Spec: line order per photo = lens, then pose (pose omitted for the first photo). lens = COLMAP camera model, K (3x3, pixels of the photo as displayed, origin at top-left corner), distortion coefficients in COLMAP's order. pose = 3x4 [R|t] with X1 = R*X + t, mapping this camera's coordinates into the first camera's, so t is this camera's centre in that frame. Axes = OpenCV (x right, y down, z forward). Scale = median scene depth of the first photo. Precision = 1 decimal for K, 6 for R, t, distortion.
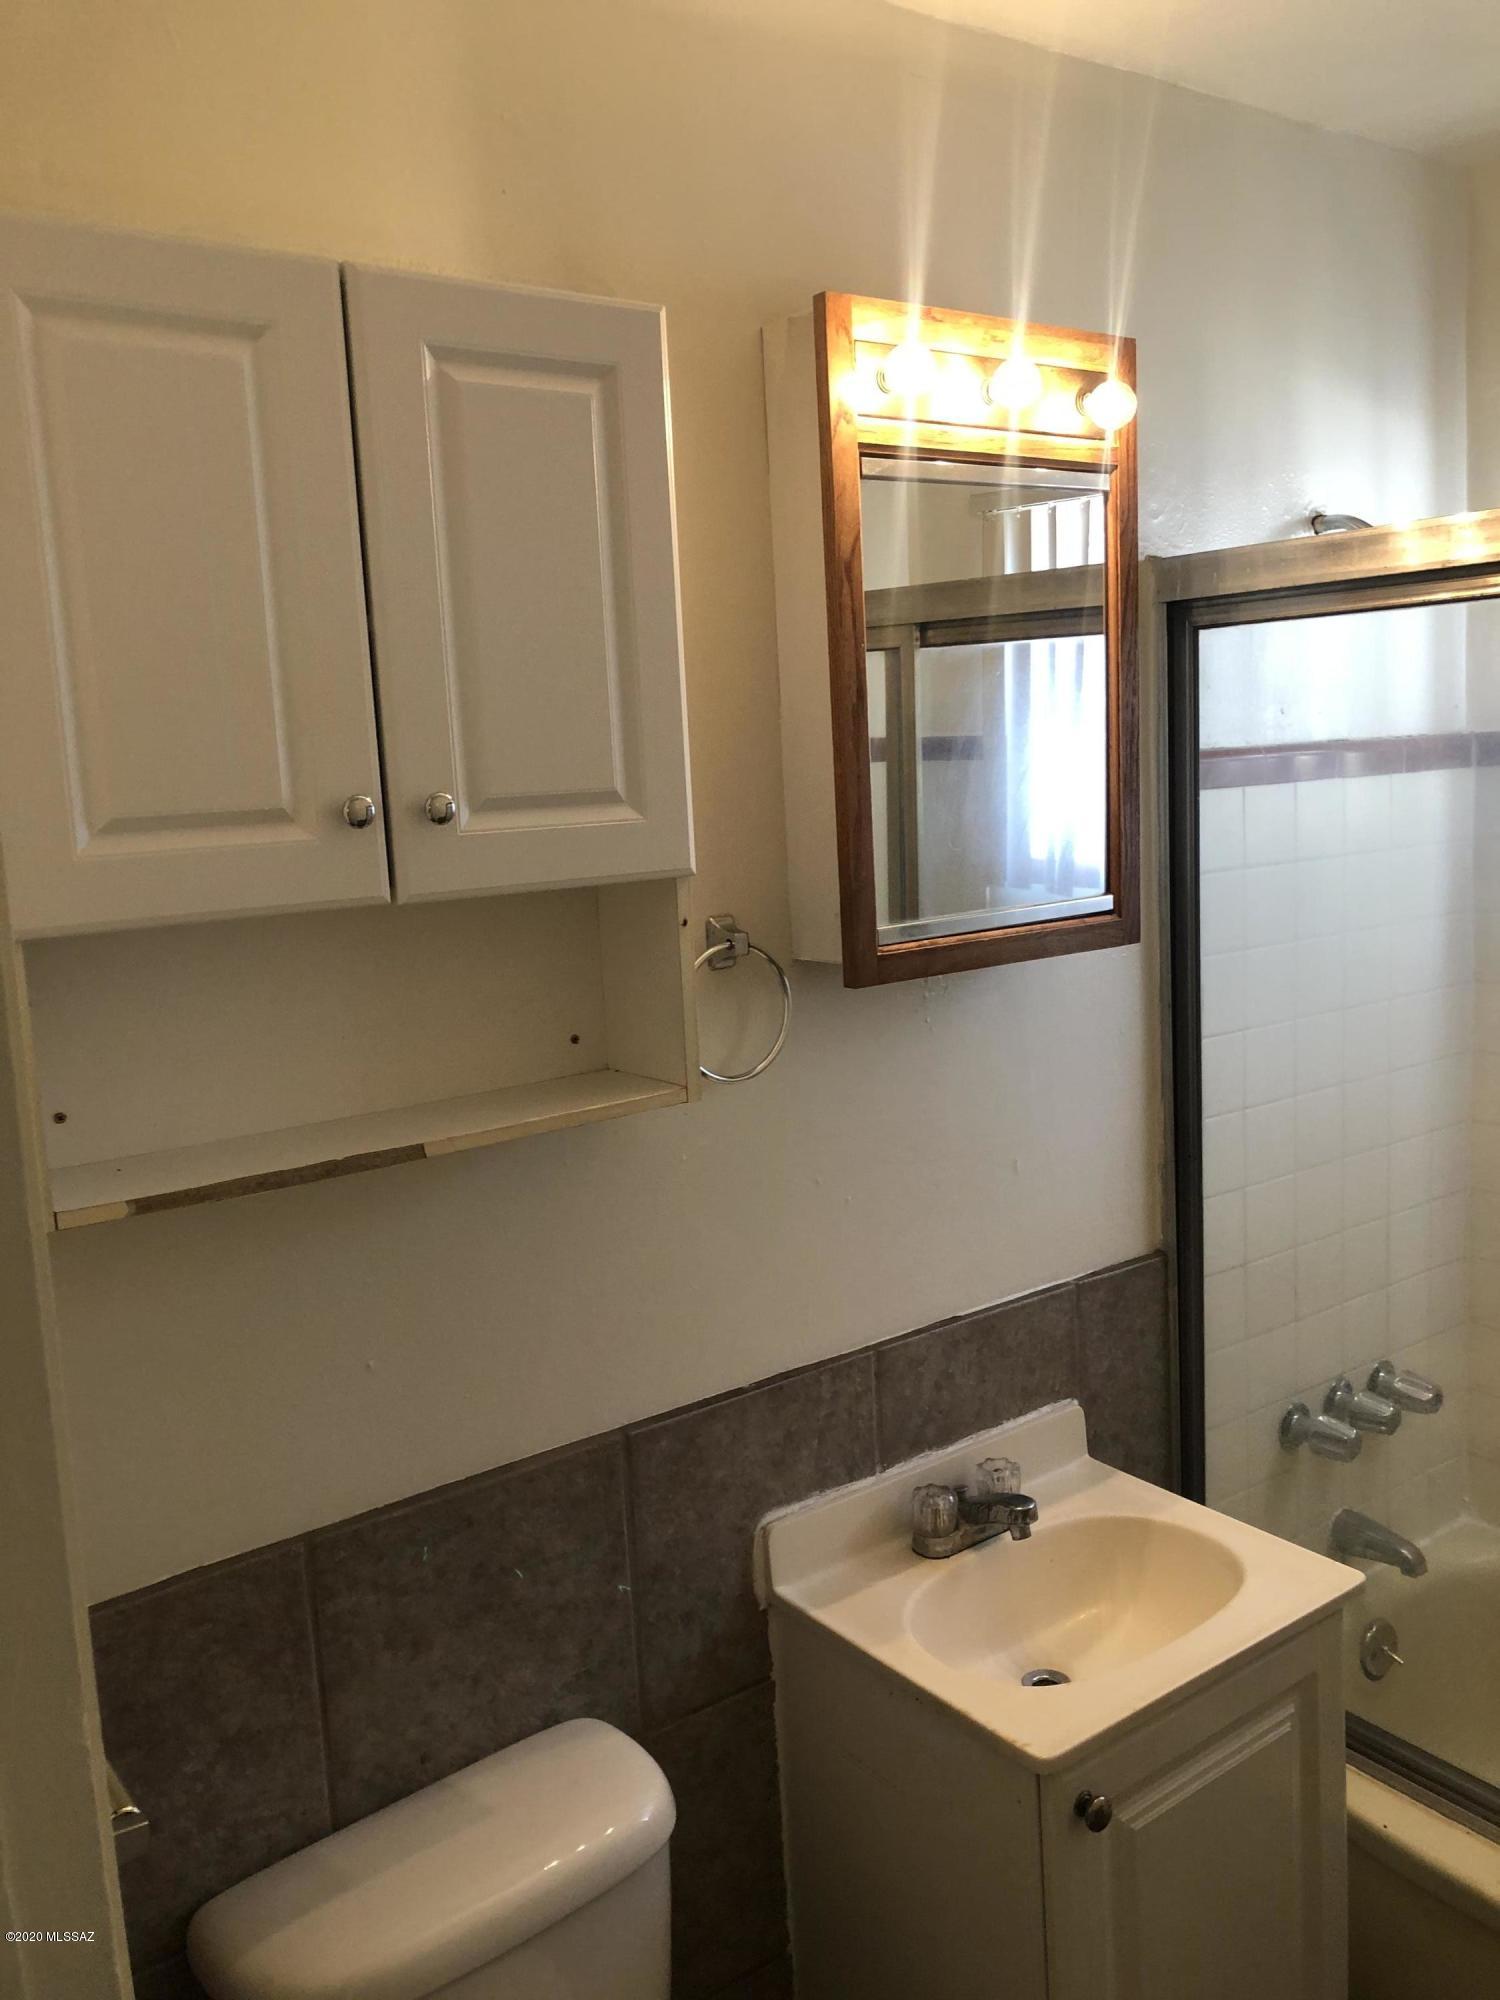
lens RADIAL K [[1647.0, 0, 778.7], [0, 1647.0, 1001.2], [0, 0, 1]] dist [0.047382, -0.040302]
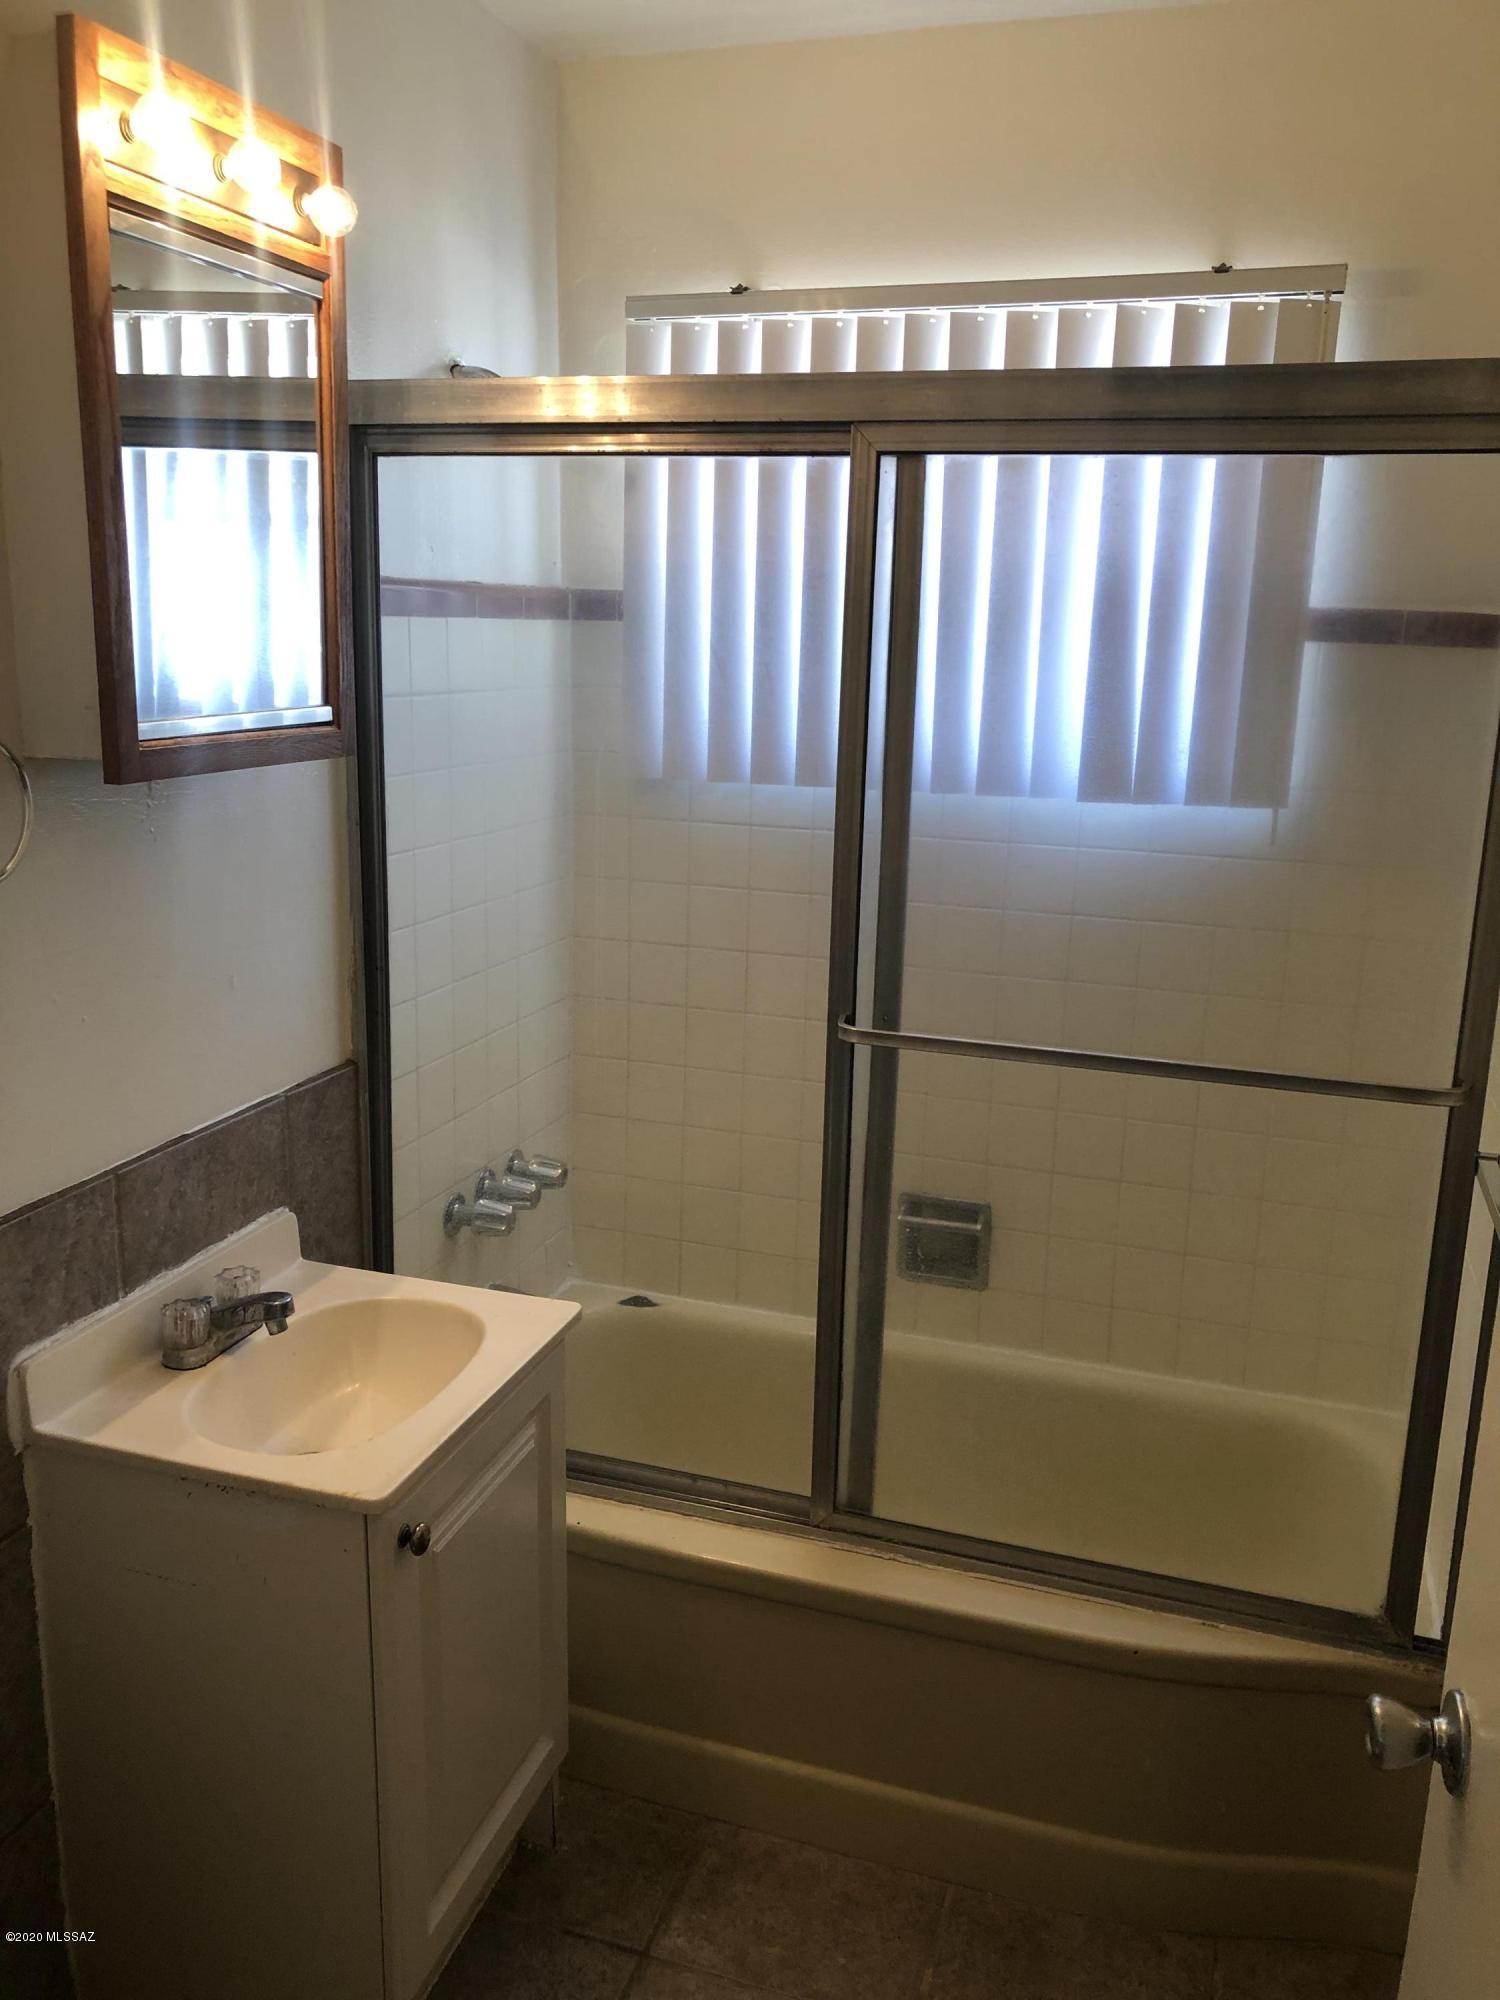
lens RADIAL K [[1647.0, 0, 750.1], [0, 1647.0, 1009.0], [0, 0, 1]] dist [0.047382, -0.040302]
pose [[0.816578, -0.066940, 0.573340, -0.189983], [0.024921, 0.996415, 0.080843, 0.046828], [-0.576696, -0.051726, 0.815319, -0.000549]]
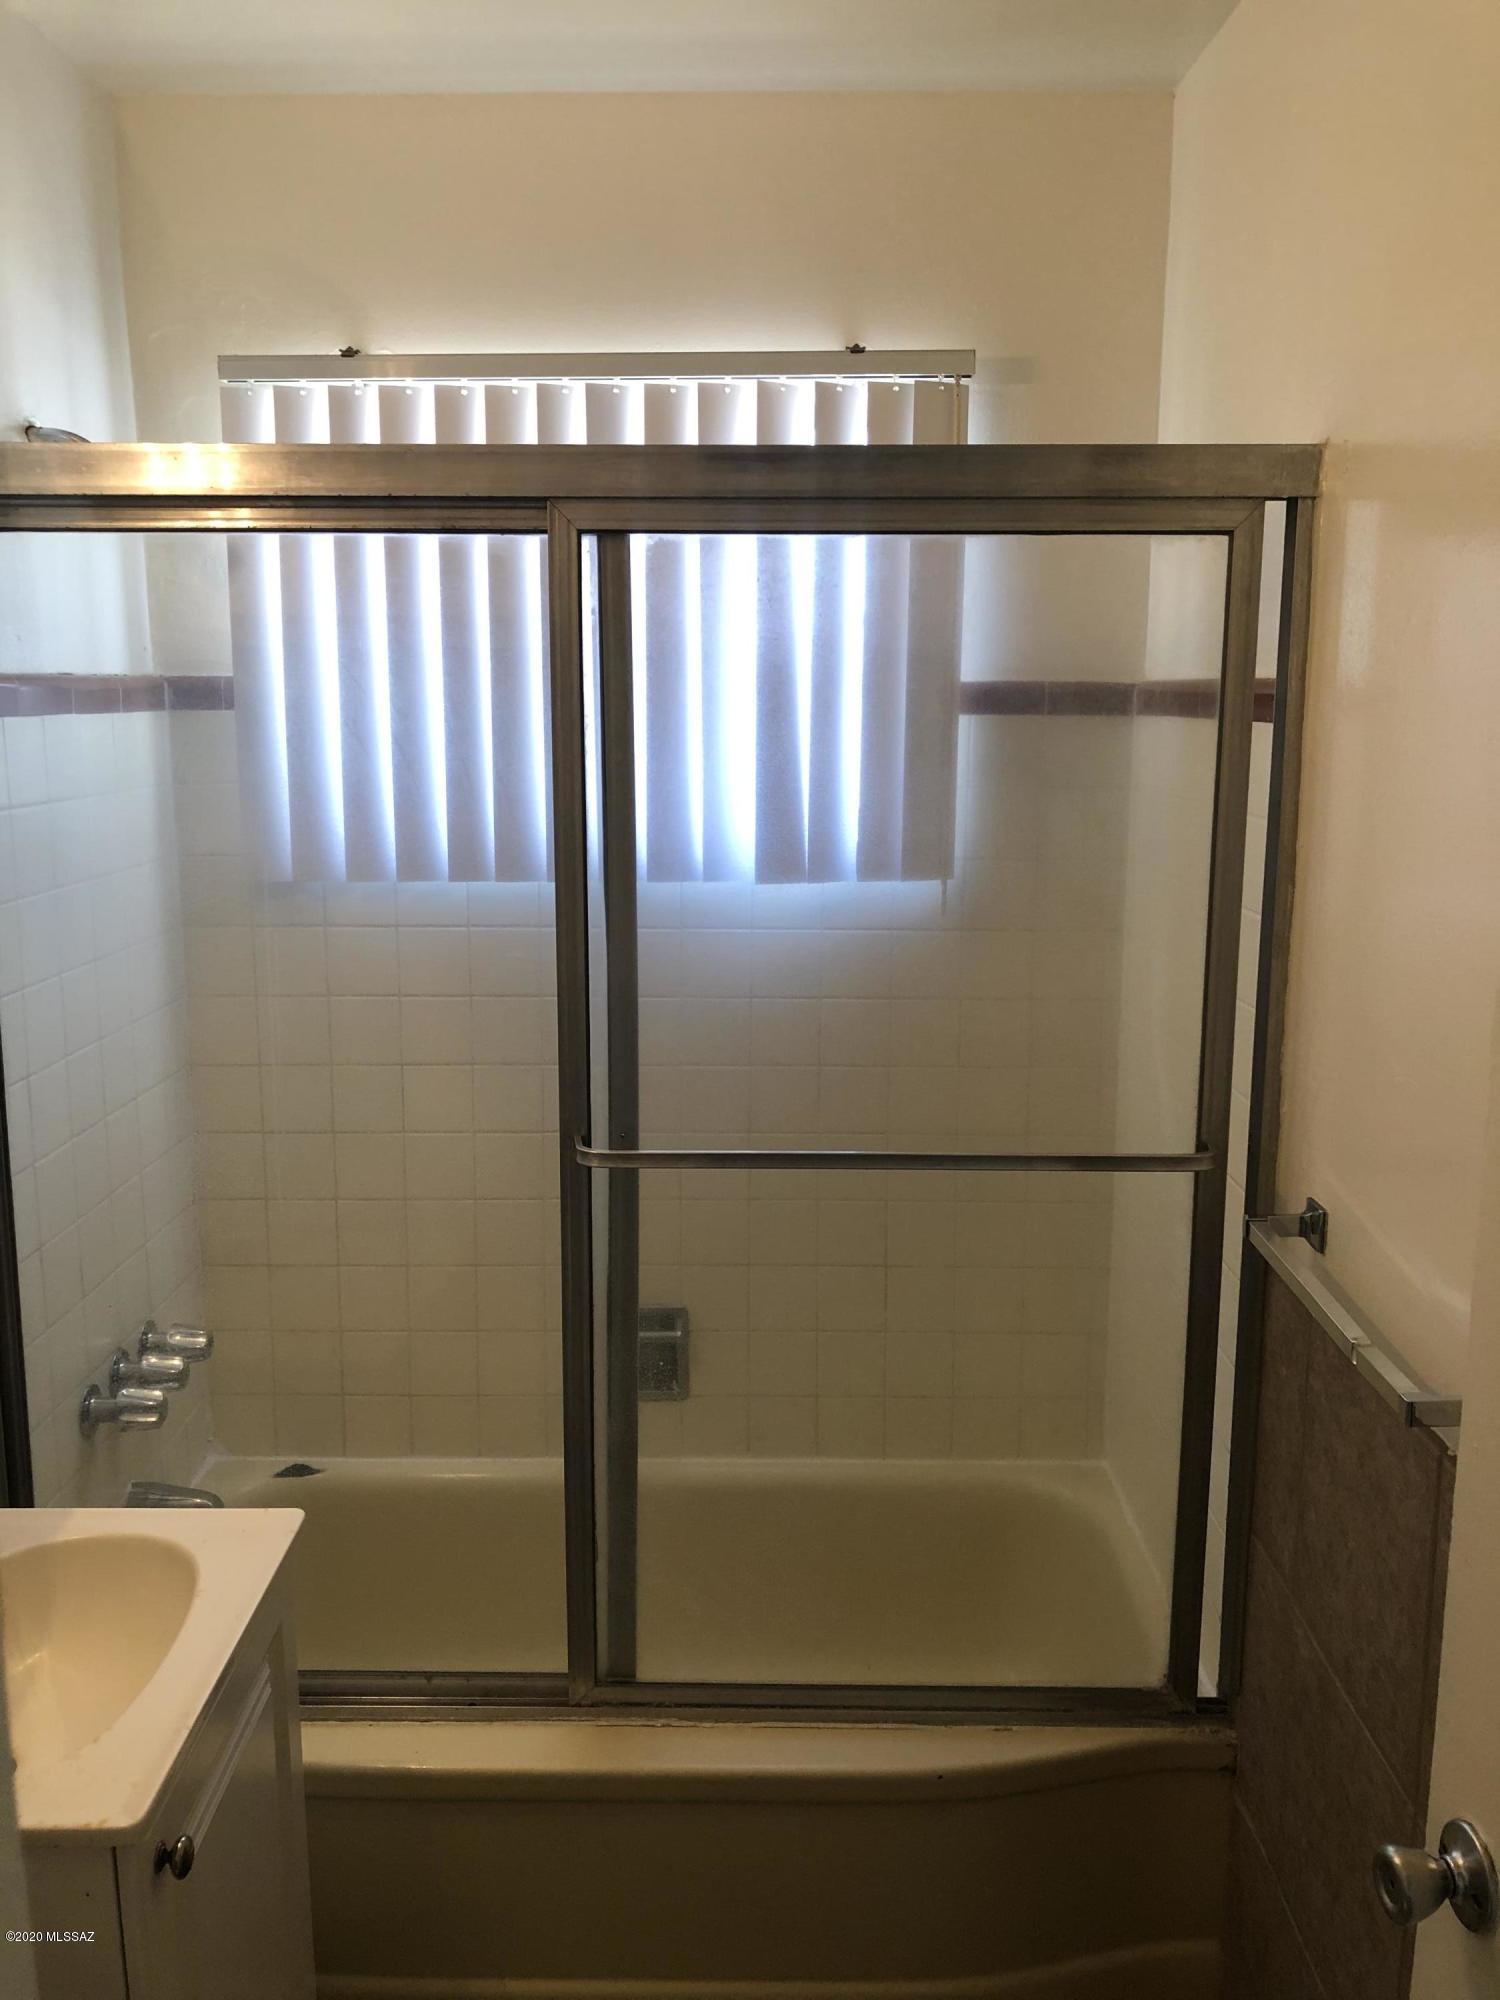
lens RADIAL K [[1647.0, 0, 739.3], [0, 1647.0, 995.4], [0, 0, 1]] dist [0.047382, -0.040302]
pose [[0.608573, -0.099831, 0.787193, -0.228908], [0.094120, 0.994132, 0.053311, 0.010816], [-0.787896, 0.041646, 0.614398, 0.164746]]
